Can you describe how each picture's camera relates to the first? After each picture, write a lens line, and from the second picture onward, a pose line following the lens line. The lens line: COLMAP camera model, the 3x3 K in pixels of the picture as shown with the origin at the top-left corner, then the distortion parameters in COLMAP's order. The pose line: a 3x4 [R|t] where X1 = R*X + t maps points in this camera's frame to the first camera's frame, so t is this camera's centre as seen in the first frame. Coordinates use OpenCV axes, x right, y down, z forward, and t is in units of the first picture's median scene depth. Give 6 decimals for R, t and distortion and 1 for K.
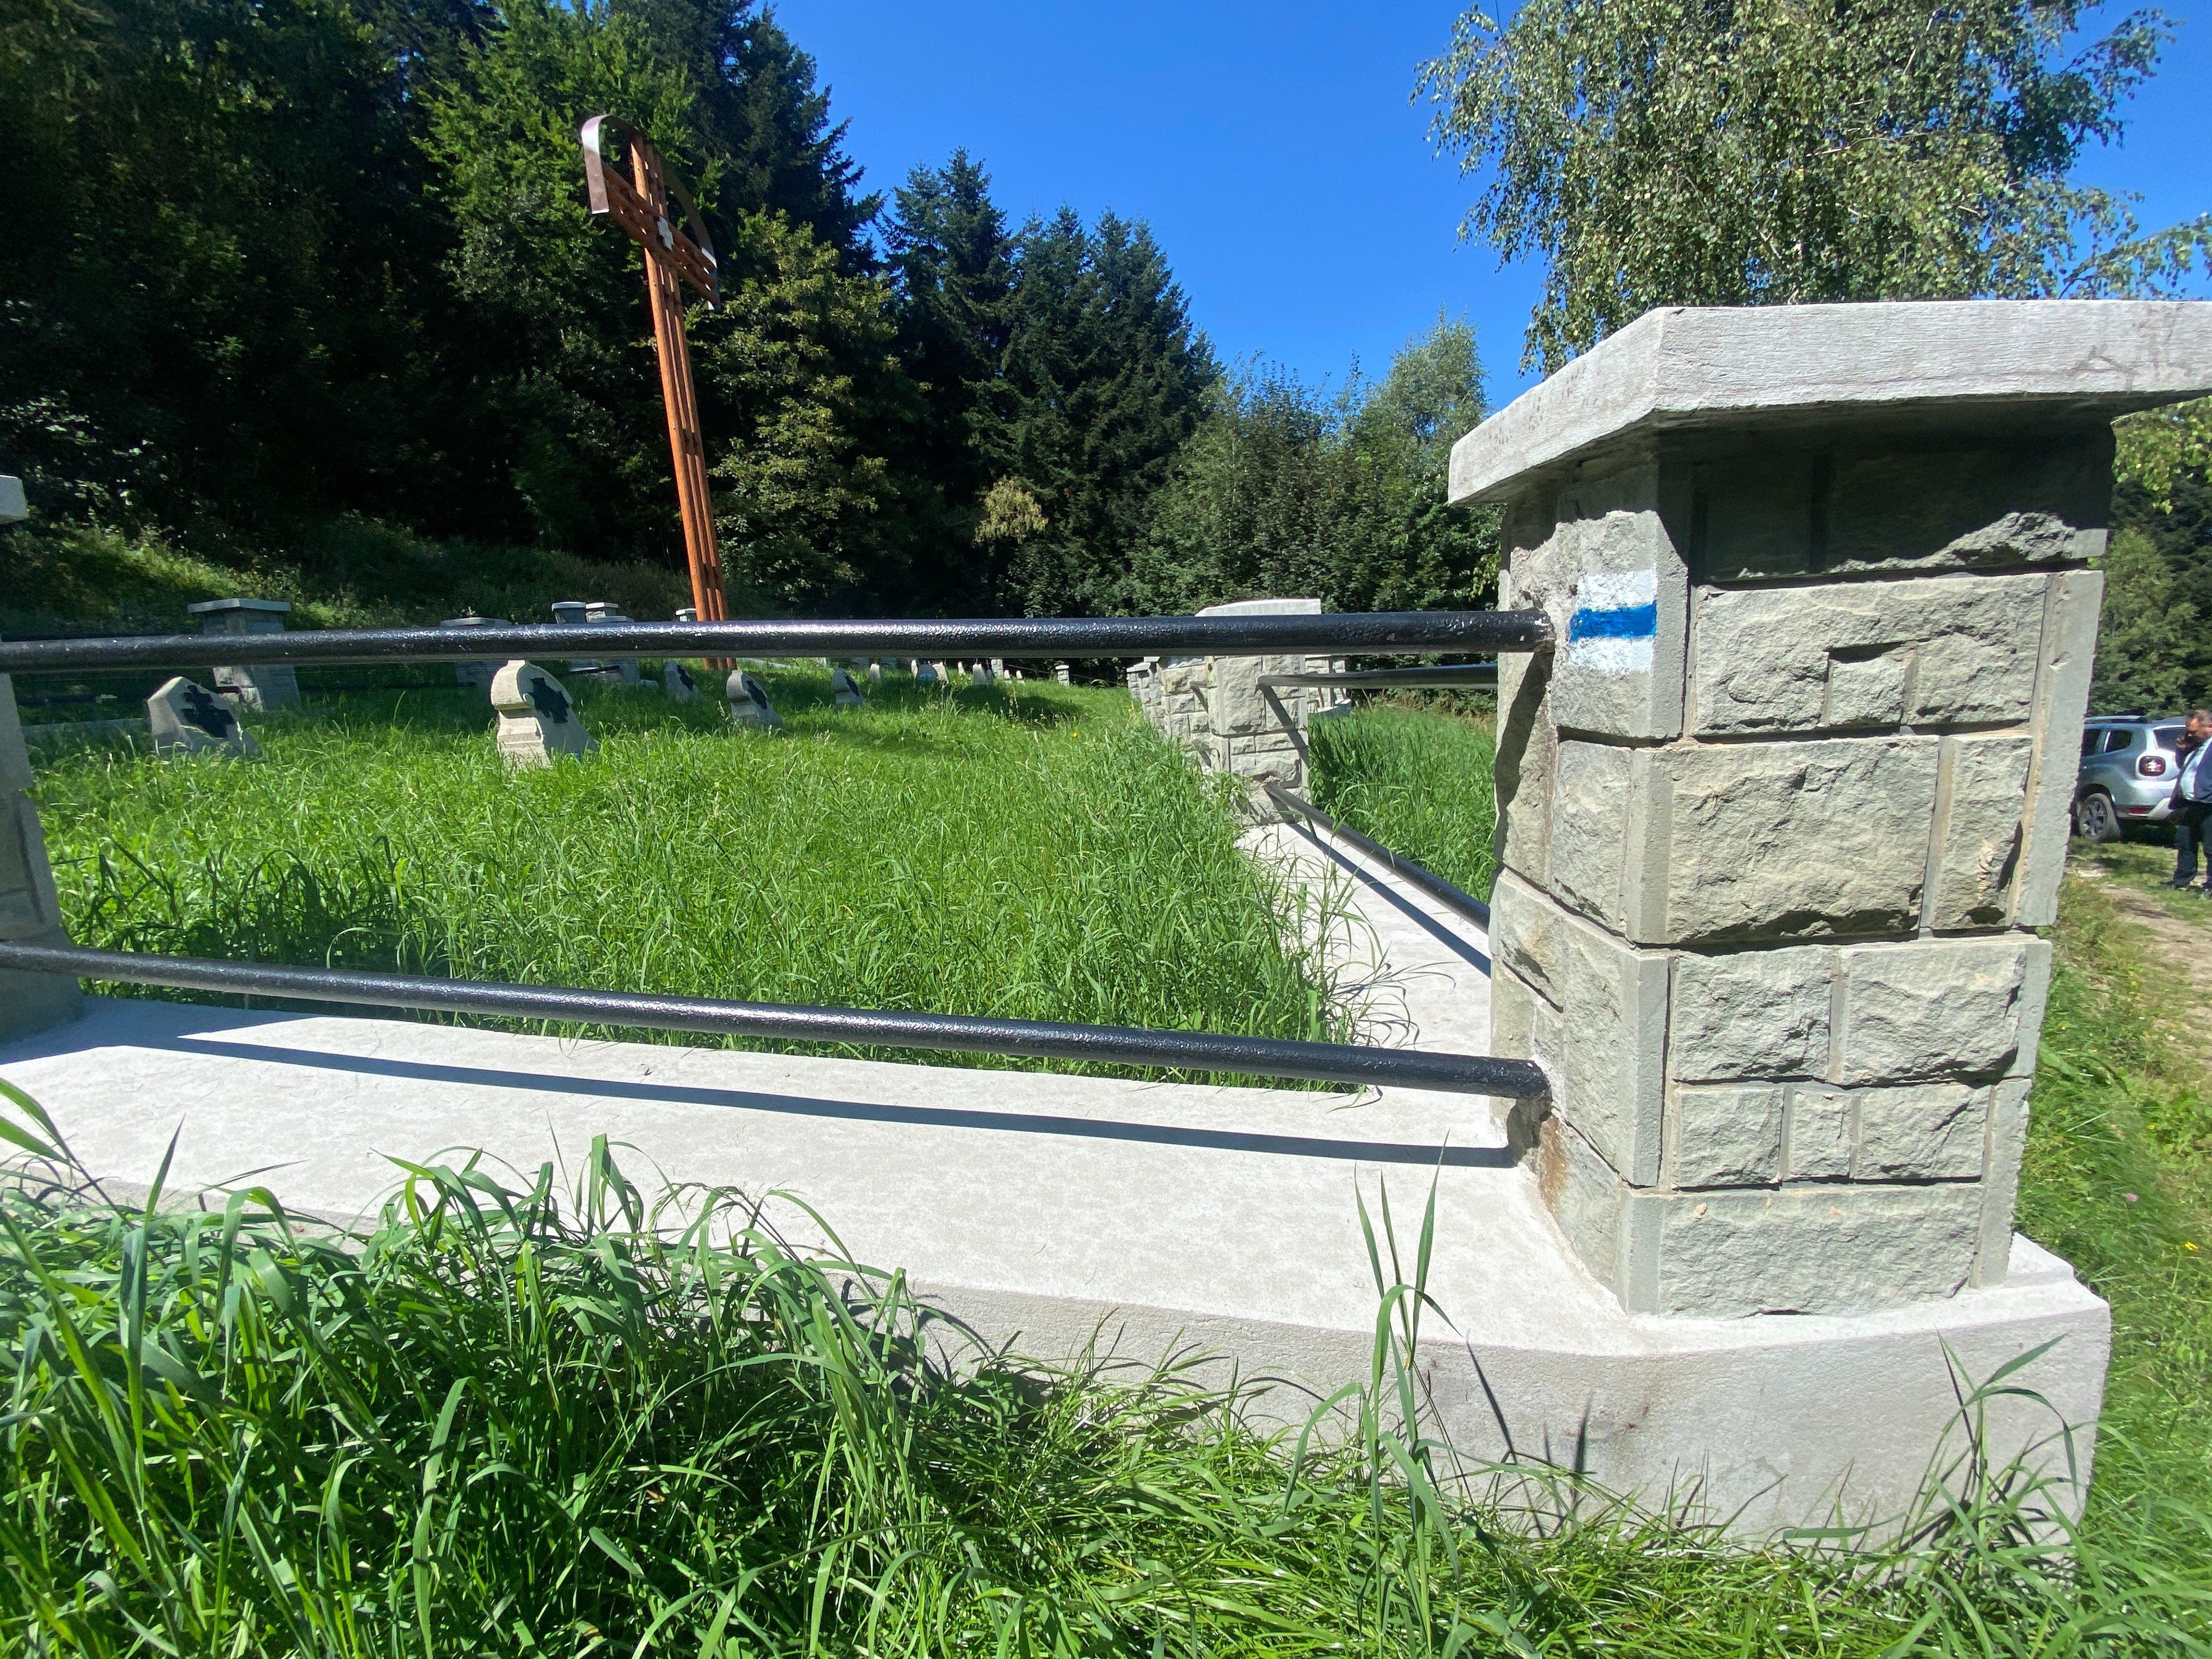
lens RADIAL K [[917.8, 0, 1096.0], [0, 917.8, 833.5], [0, 0, 1]] dist [0.038468, -0.033910]
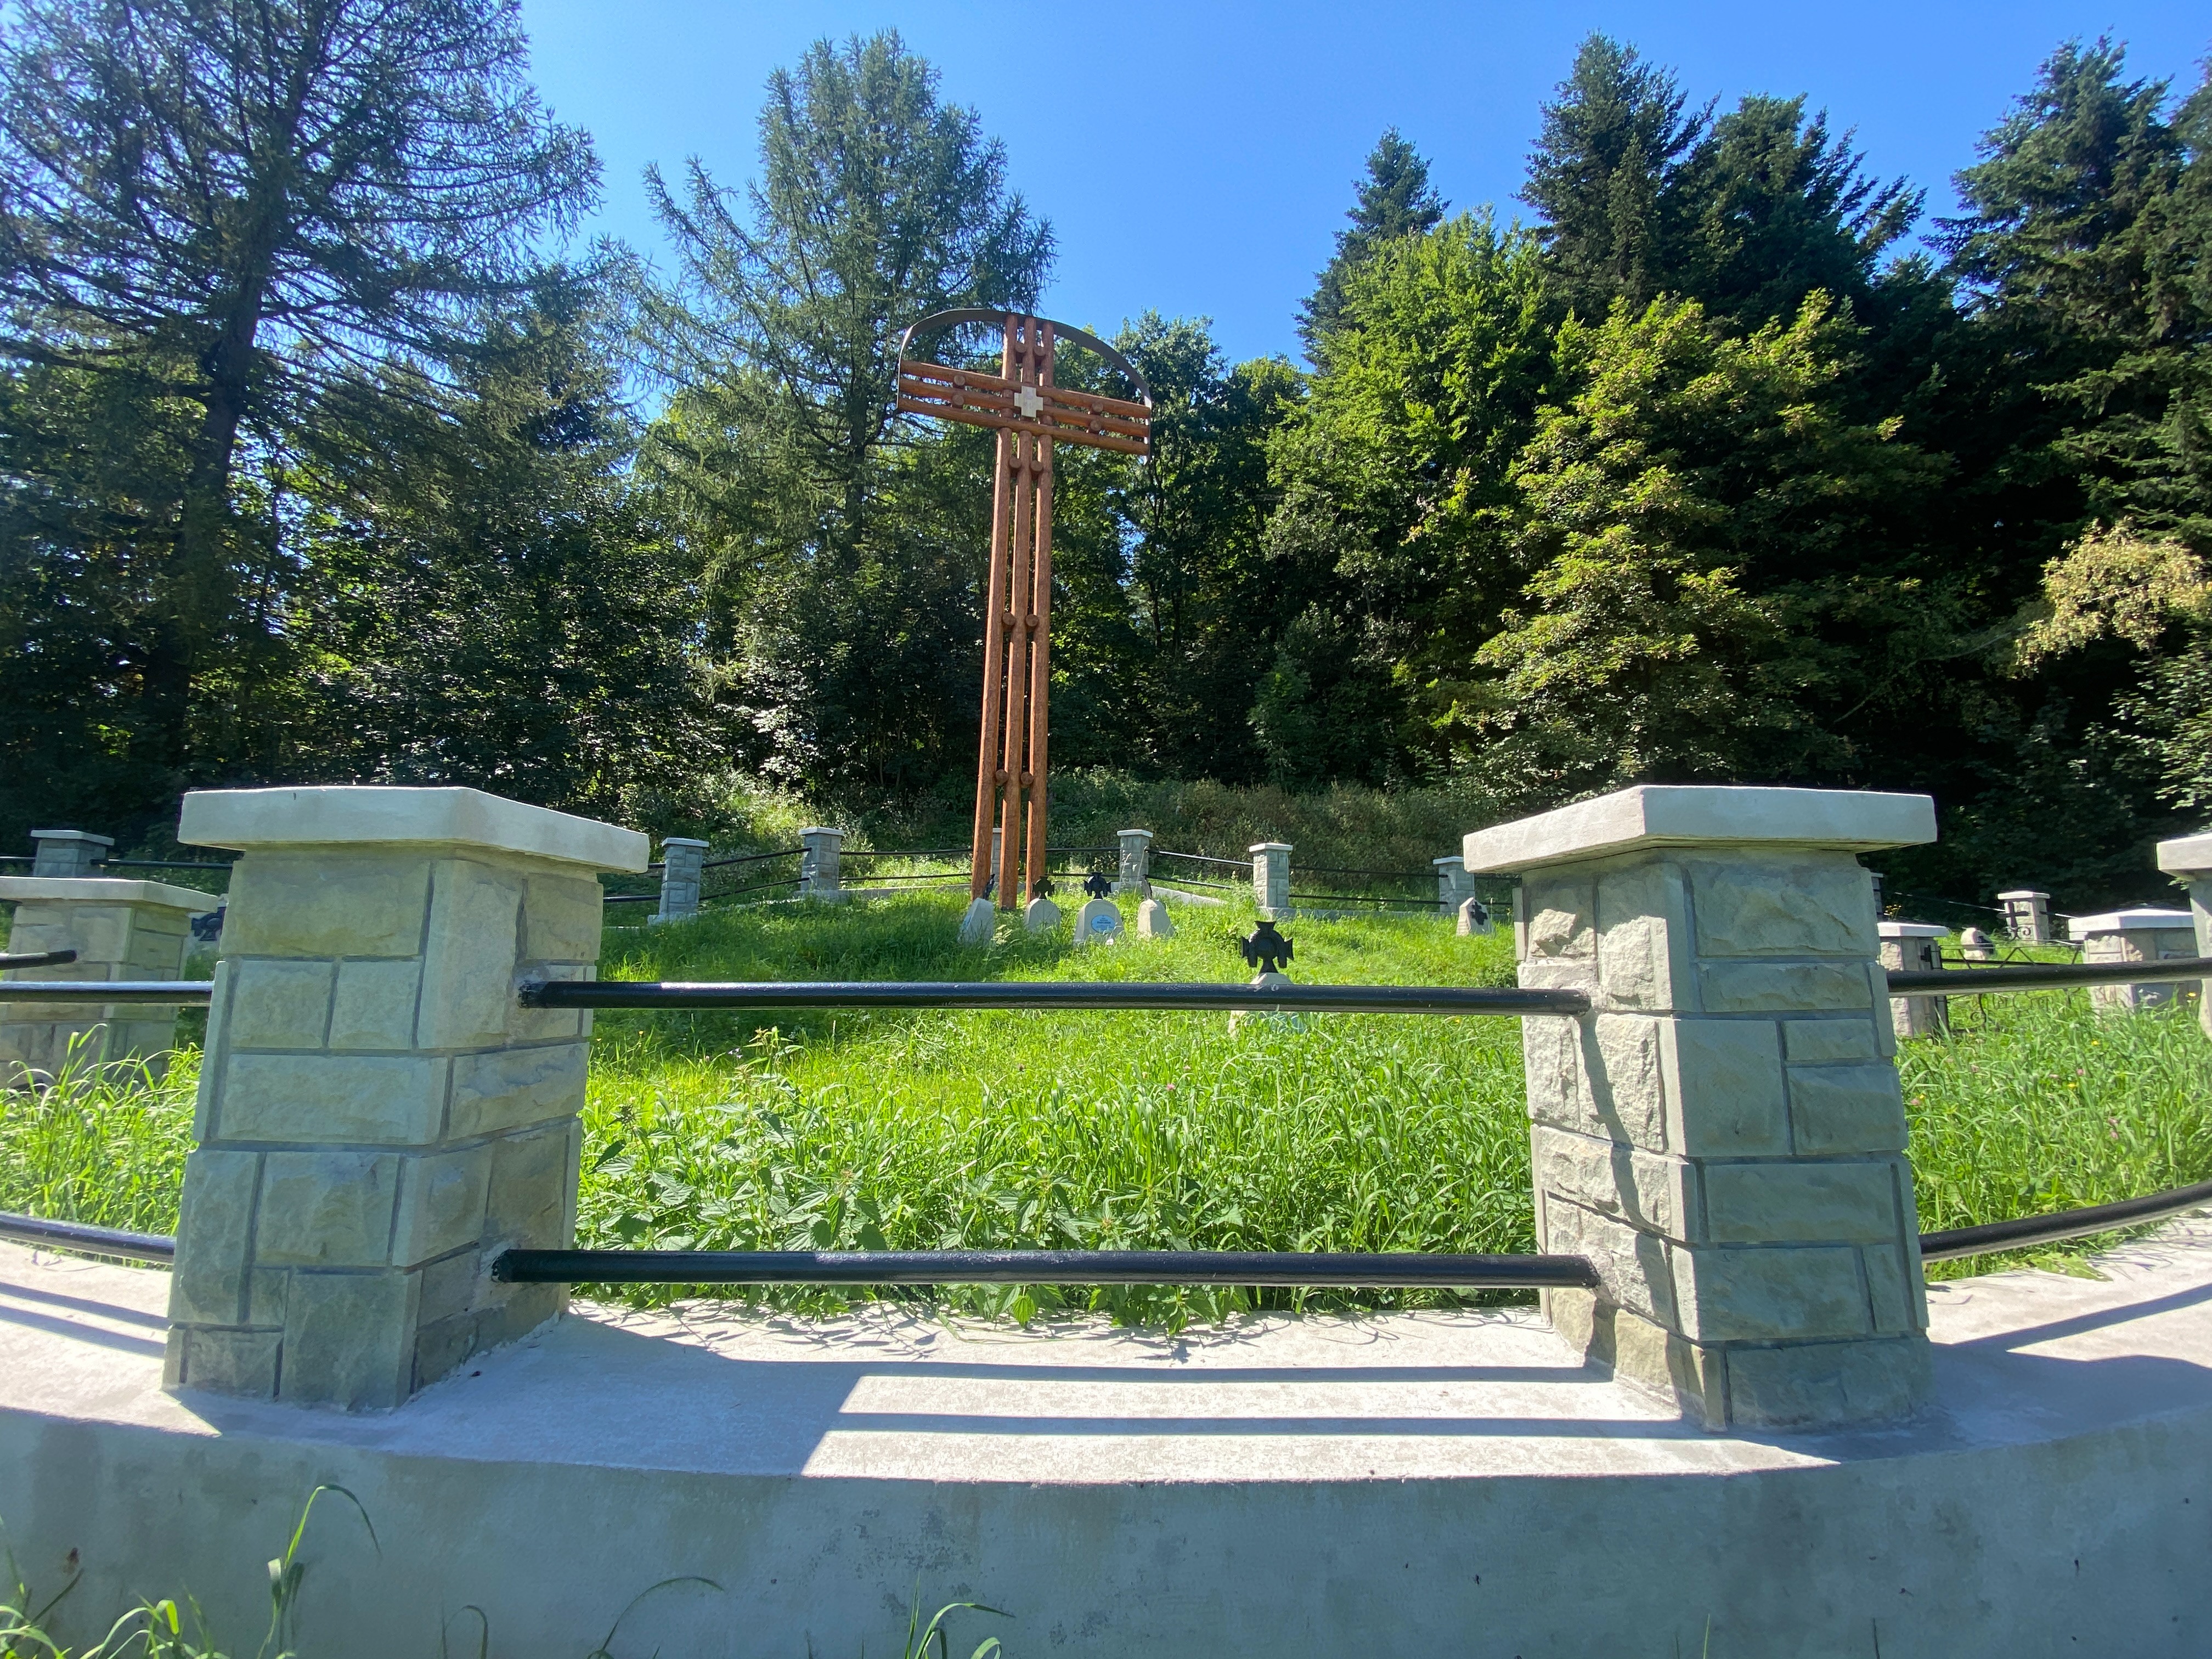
lens RADIAL K [[901.6, 0, 1091.7], [0, 901.6, 827.7], [0, 0, 1]] dist [0.011686, -0.016598]
pose [[0.332634, -0.059870, -0.941154, 0.175652], [-0.187821, 0.973784, -0.128328, -0.095082], [0.924163, 0.219455, 0.312669, 0.493533]]
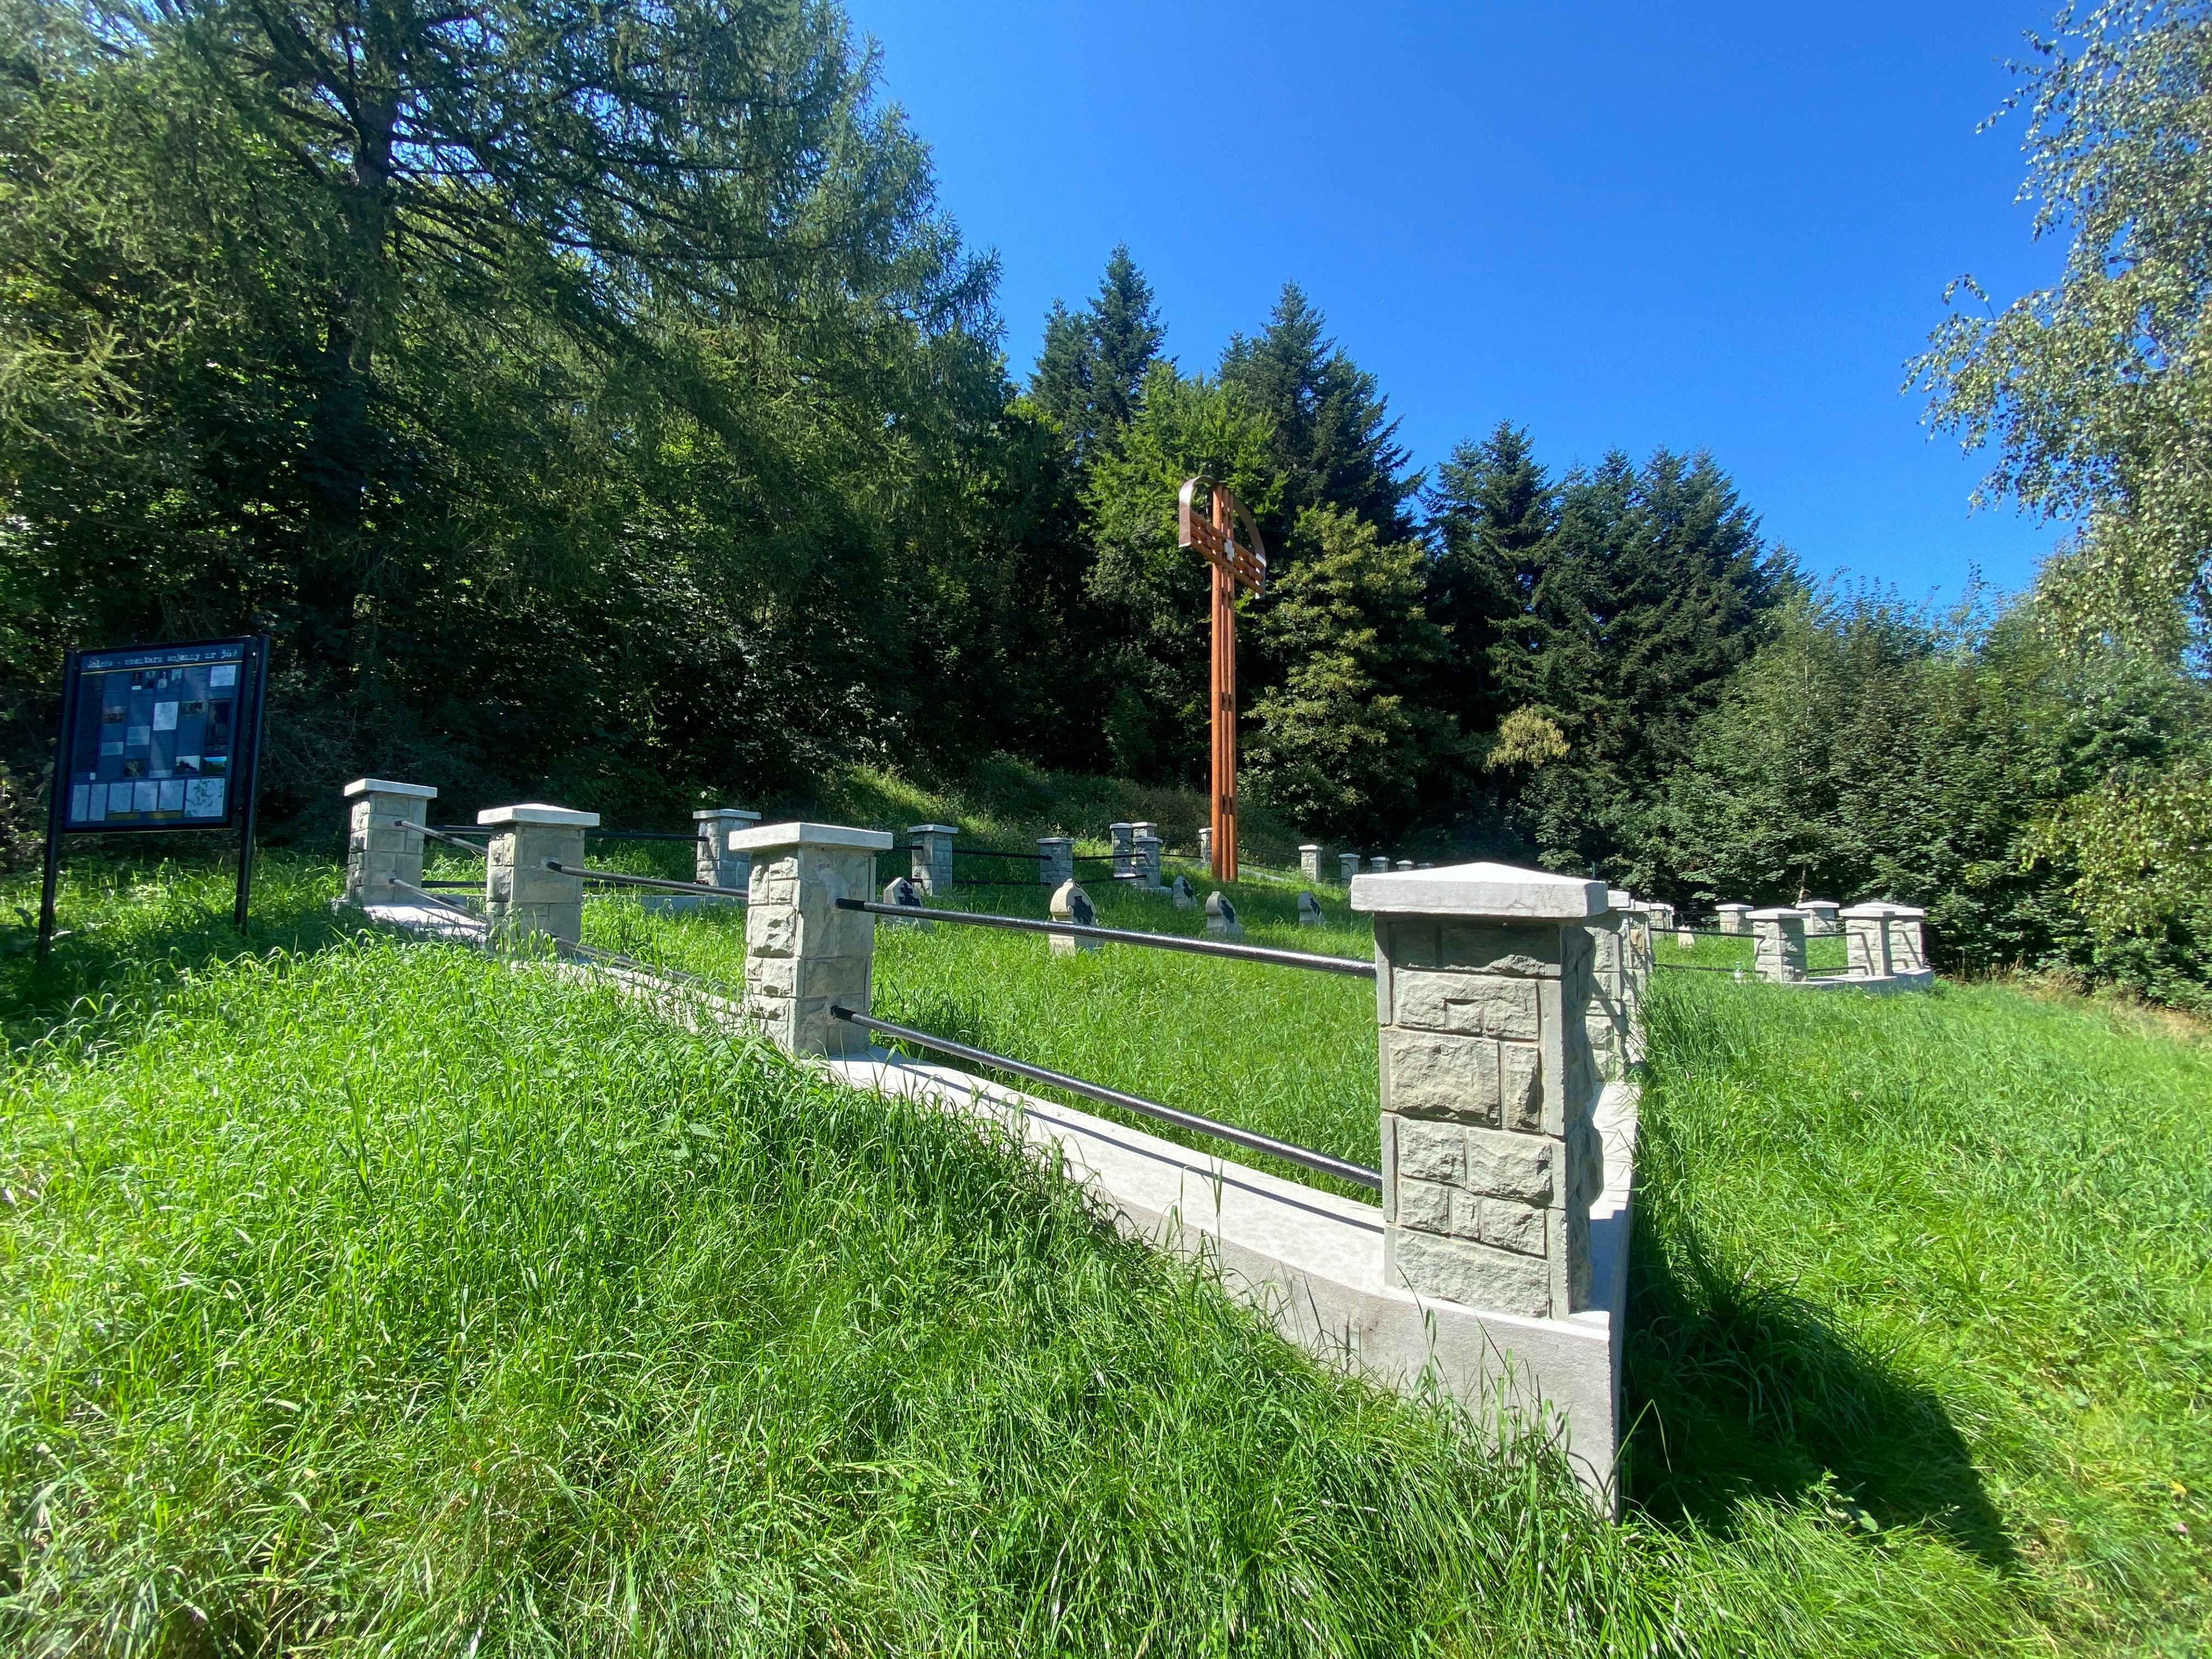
lens RADIAL K [[917.8, 0, 1096.0], [0, 917.8, 833.5], [0, 0, 1]] dist [0.038468, -0.033910]
pose [[0.854603, 0.041333, -0.517634, 0.034592], [-0.154640, 0.971858, -0.177704, -0.001114], [0.495722, 0.231913, 0.836944, -0.046697]]
